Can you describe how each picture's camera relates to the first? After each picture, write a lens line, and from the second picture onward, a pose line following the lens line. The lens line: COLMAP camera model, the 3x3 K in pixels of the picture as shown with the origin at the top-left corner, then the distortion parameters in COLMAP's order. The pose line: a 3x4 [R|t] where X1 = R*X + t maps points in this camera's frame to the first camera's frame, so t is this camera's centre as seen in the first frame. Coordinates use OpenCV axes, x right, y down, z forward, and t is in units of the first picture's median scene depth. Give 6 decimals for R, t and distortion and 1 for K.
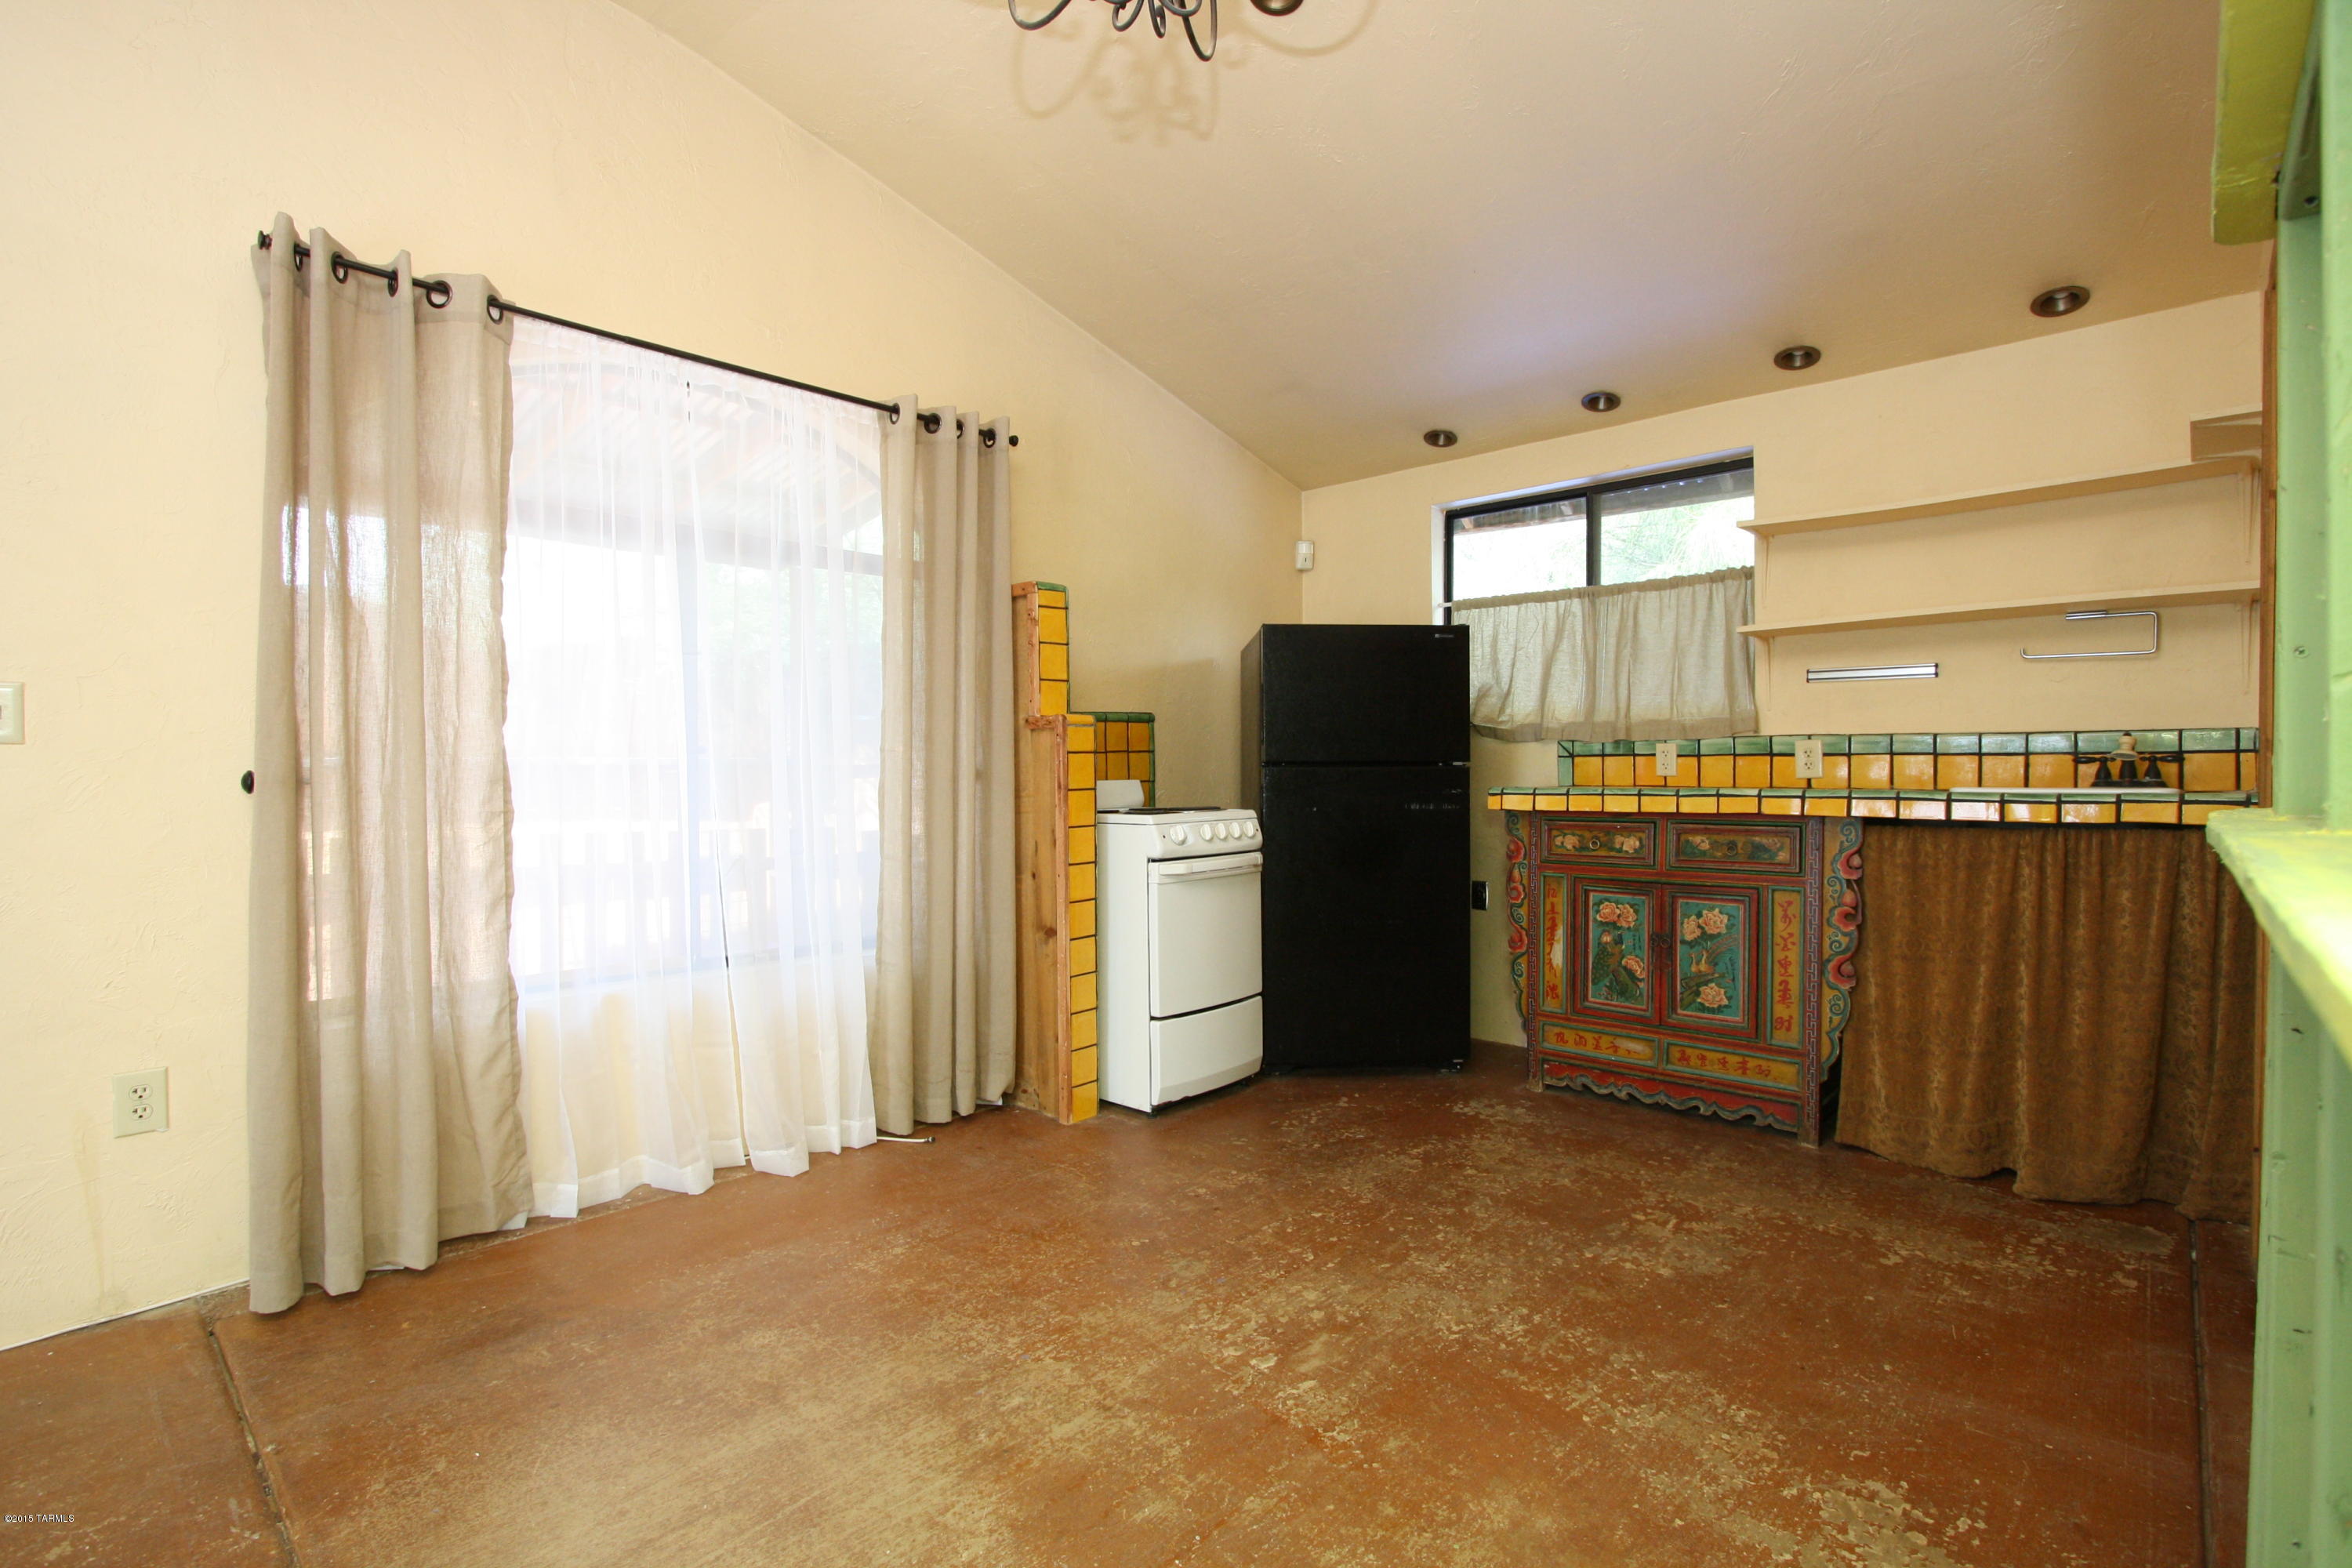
lens RADIAL K [[1094.8, 0, 1176.6], [0, 1094.8, 787.5], [0, 0, 1]] dist [-0.021940, 0.004638]
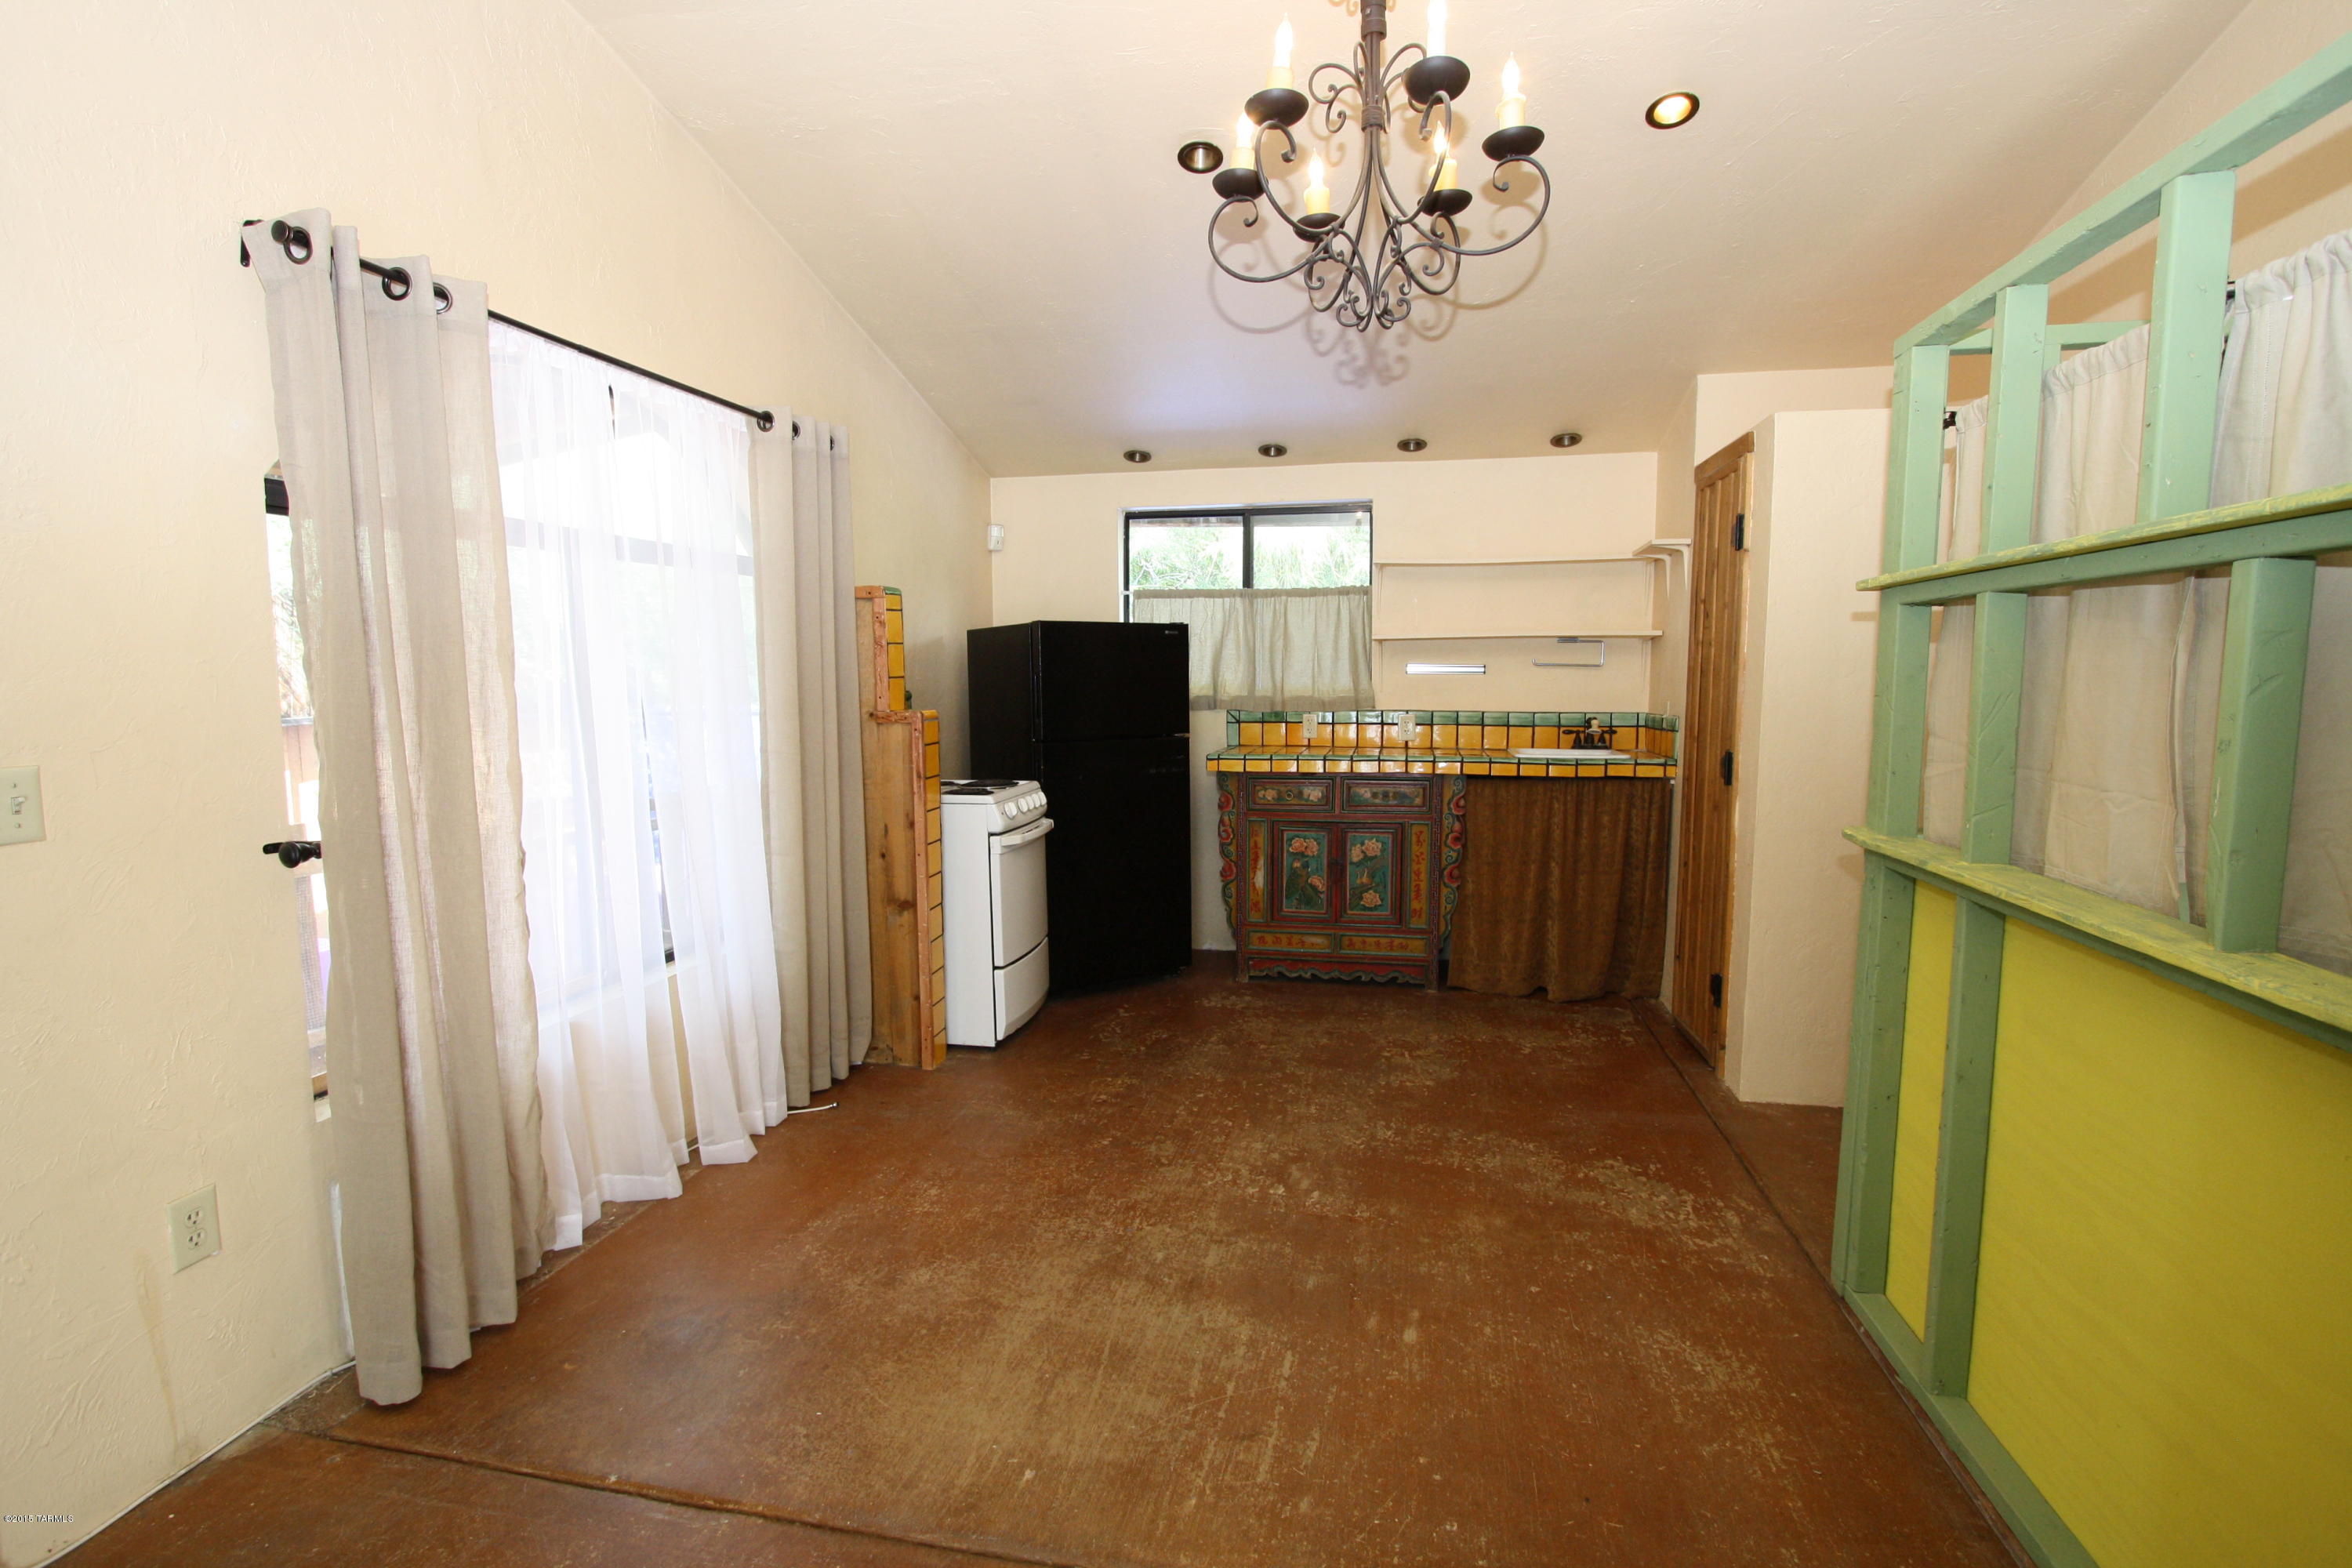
lens RADIAL K [[1094.8, 0, 1178.7], [0, 1094.8, 788.3], [0, 0, 1]] dist [-0.021940, 0.004638]
pose [[0.856172, -0.055930, 0.513656, -0.504096], [0.009348, 0.995638, 0.092830, -0.099252], [-0.516607, -0.074677, 0.852960, -0.097976]]
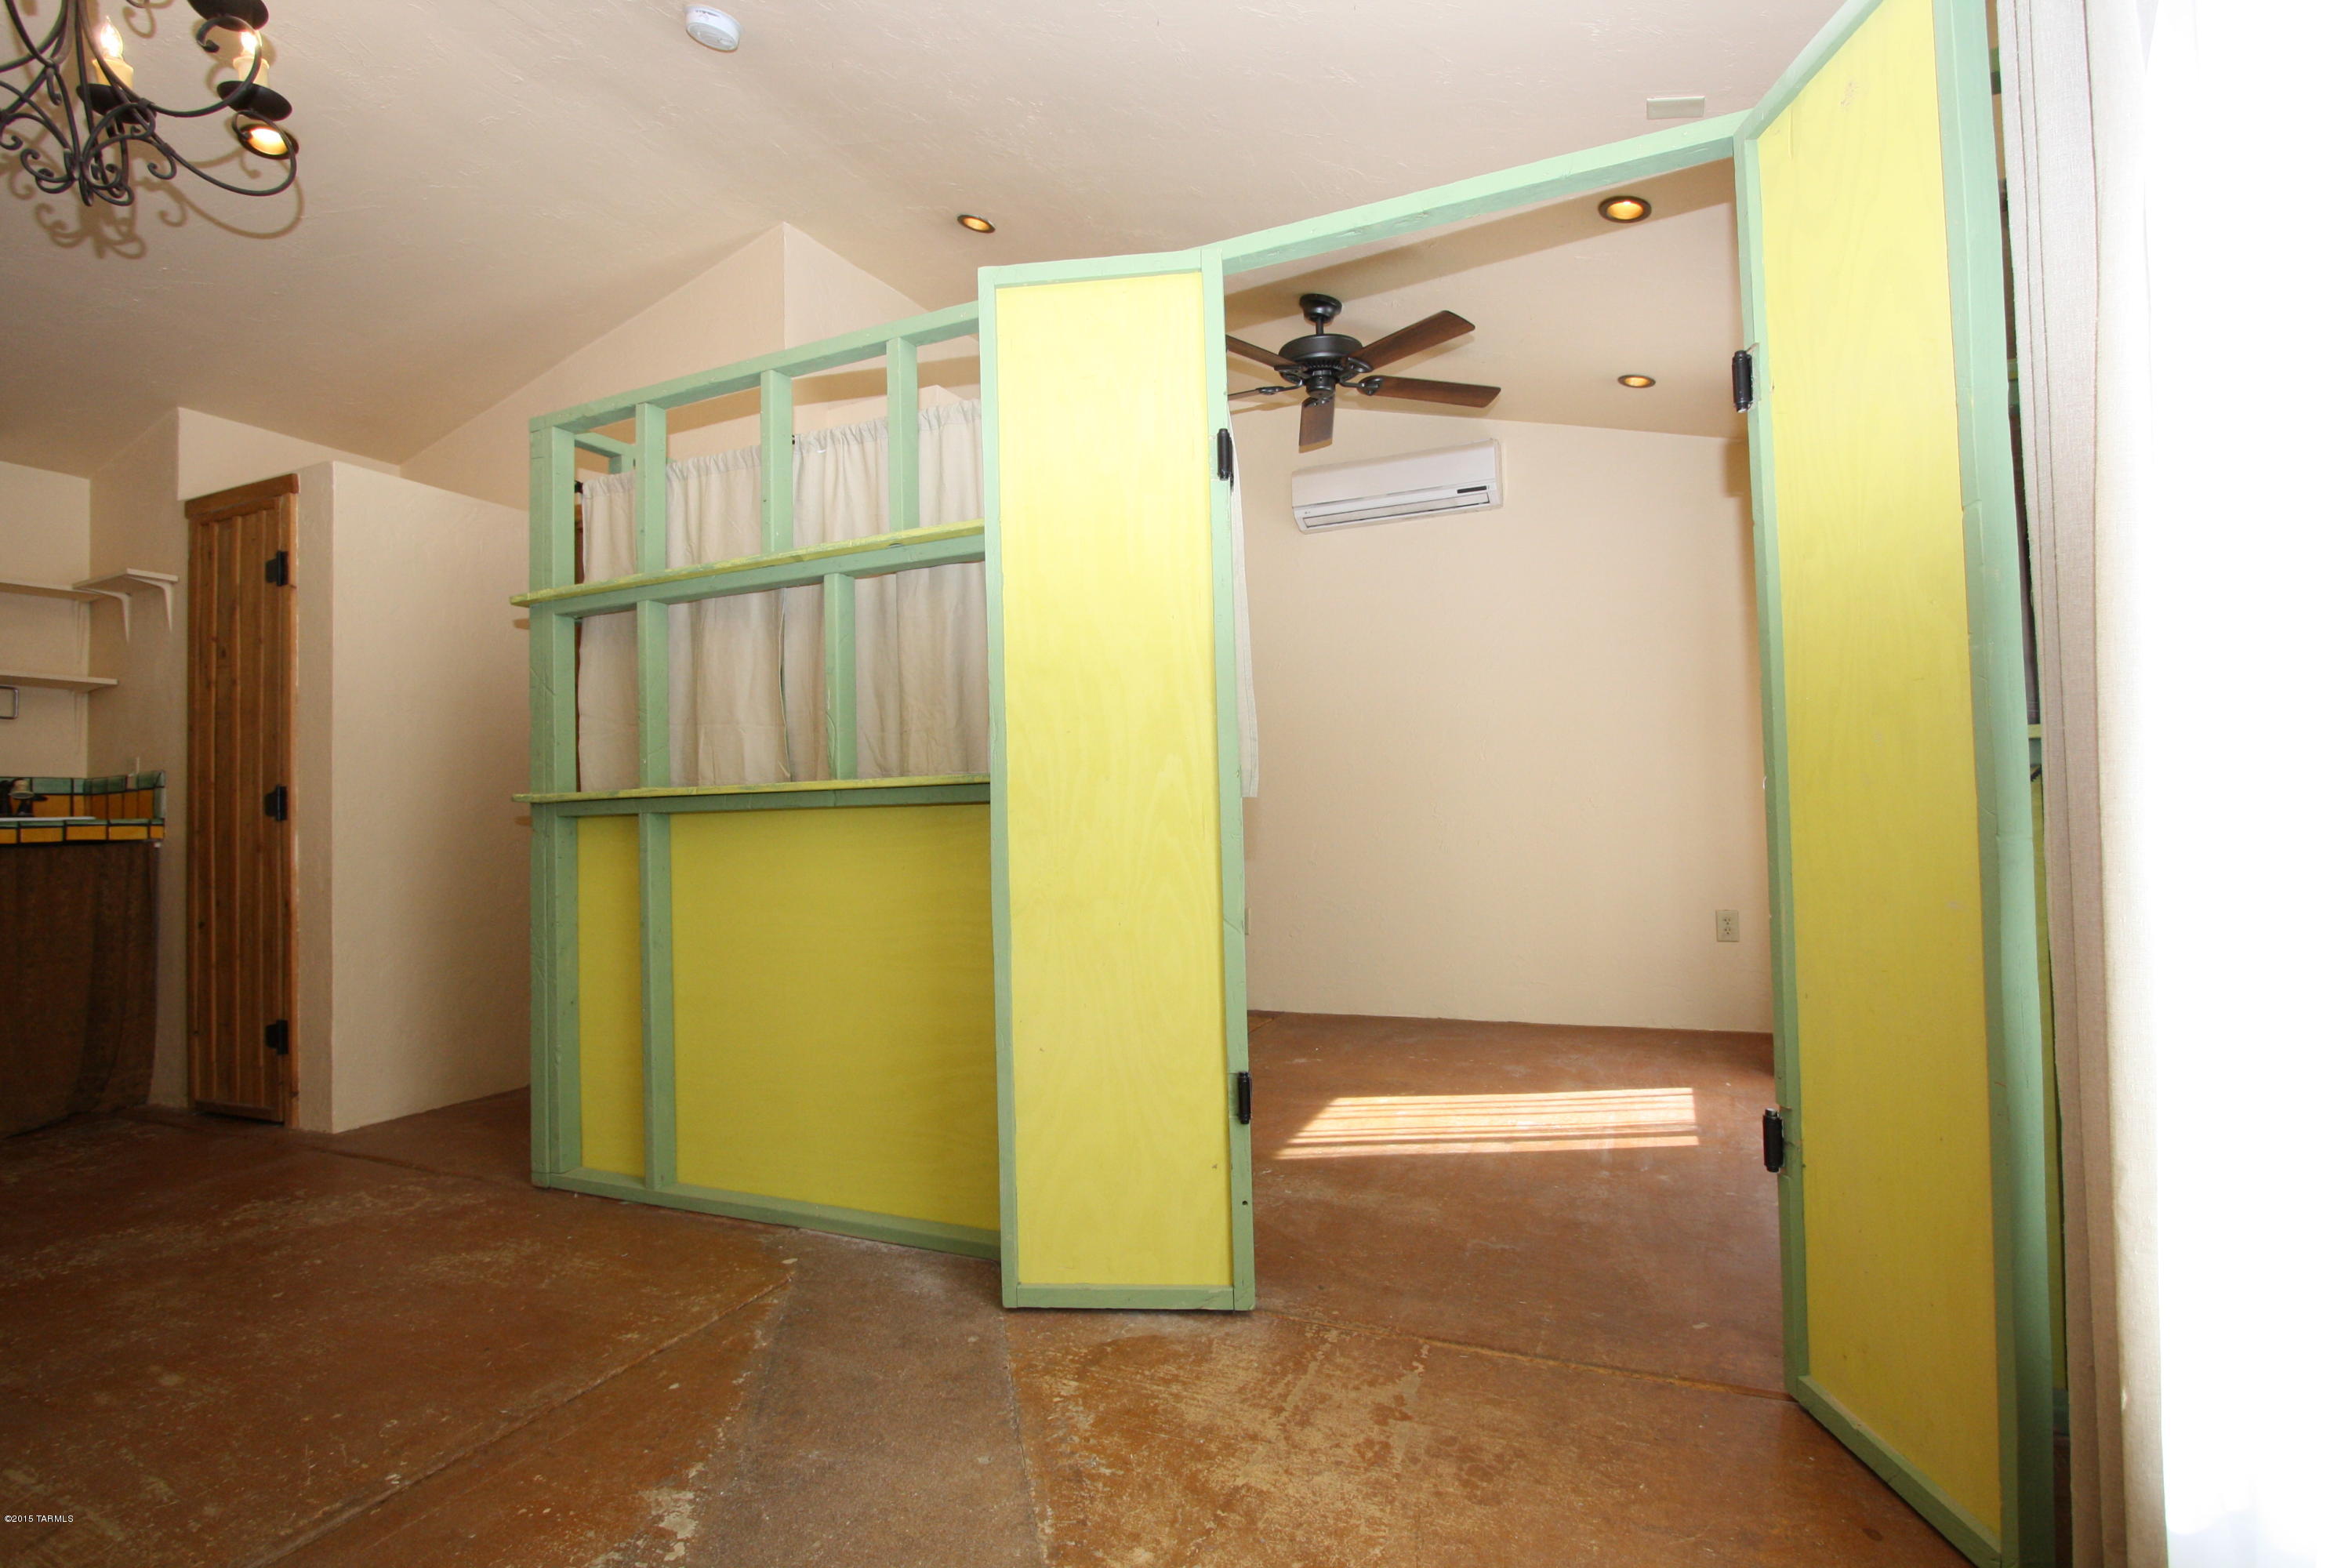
lens RADIAL K [[1094.8, 0, 1174.1], [0, 1094.8, 784.8], [0, 0, 1]] dist [-0.021940, 0.004638]
pose [[-0.319321, 0.039209, 0.946835, -0.784856], [0.039858, 0.998815, -0.027920, 0.048776], [-0.946808, 0.028823, -0.320506, 0.076662]]
